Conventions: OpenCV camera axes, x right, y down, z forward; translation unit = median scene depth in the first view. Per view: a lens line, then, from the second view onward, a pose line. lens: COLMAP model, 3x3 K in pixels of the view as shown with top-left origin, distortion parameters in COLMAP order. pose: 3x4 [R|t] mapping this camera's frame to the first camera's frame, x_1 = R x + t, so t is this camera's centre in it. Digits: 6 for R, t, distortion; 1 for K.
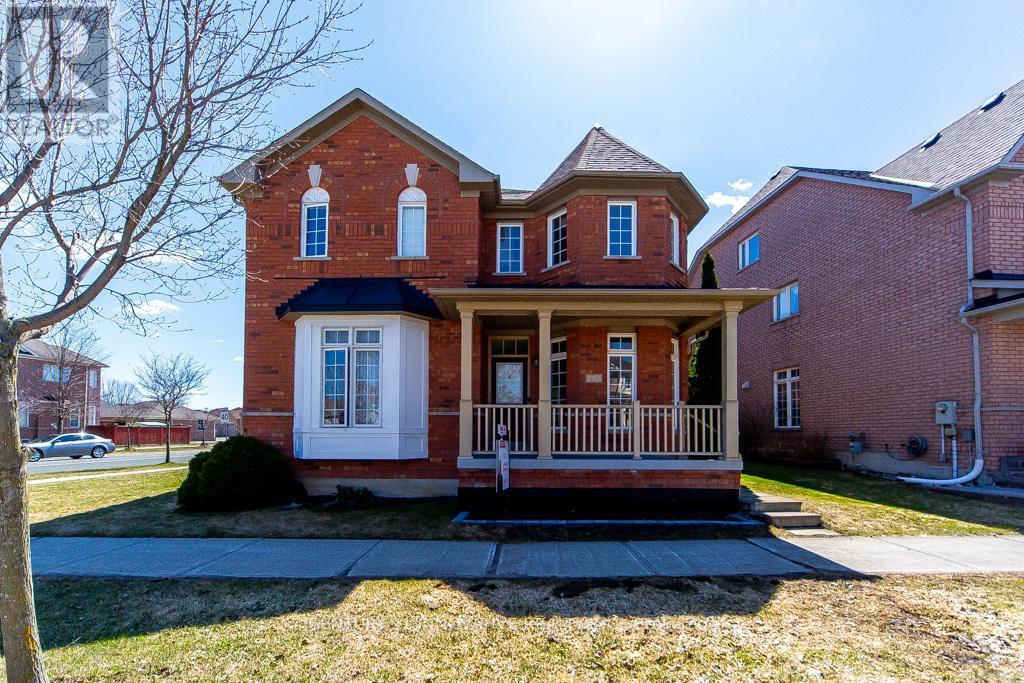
lens RADIAL K [[384.4, 0, 538.0], [0, 384.4, 429.0], [0, 0, 1]] dist [0.001212, 0.000159]
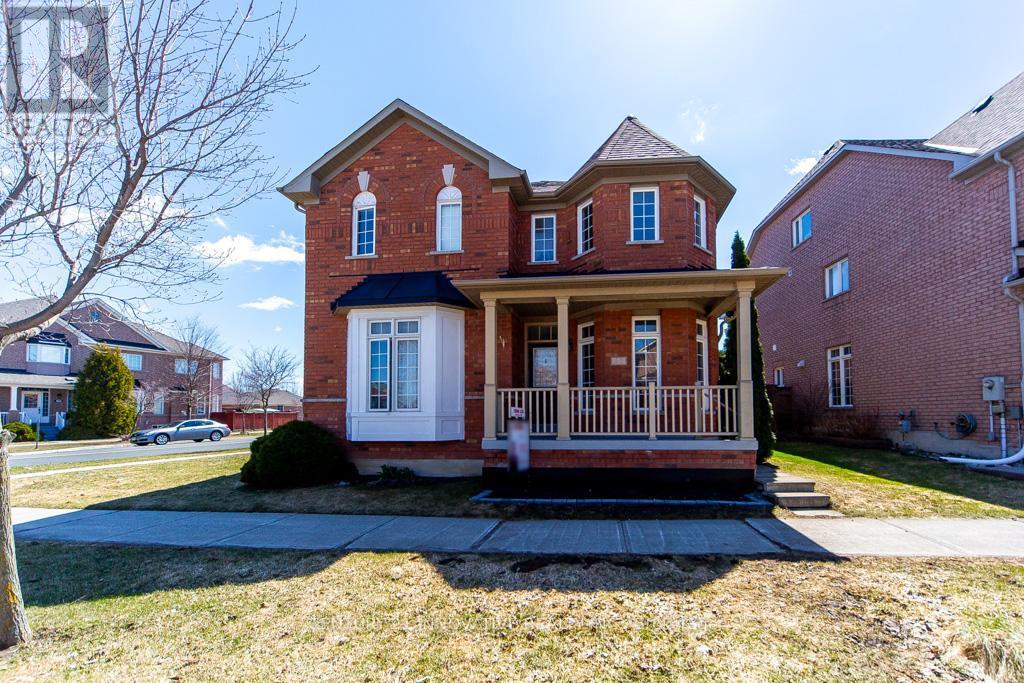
lens RADIAL K [[374.2, 0, 576.2], [0, 374.2, 407.5], [0, 0, 1]] dist [0.001163, 0.000087]
pose [[0.996512, -0.012535, -0.082500, 0.111786], [0.011776, 0.999884, -0.009683, 0.000687], [0.082611, 0.008678, 0.996544, -0.003091]]
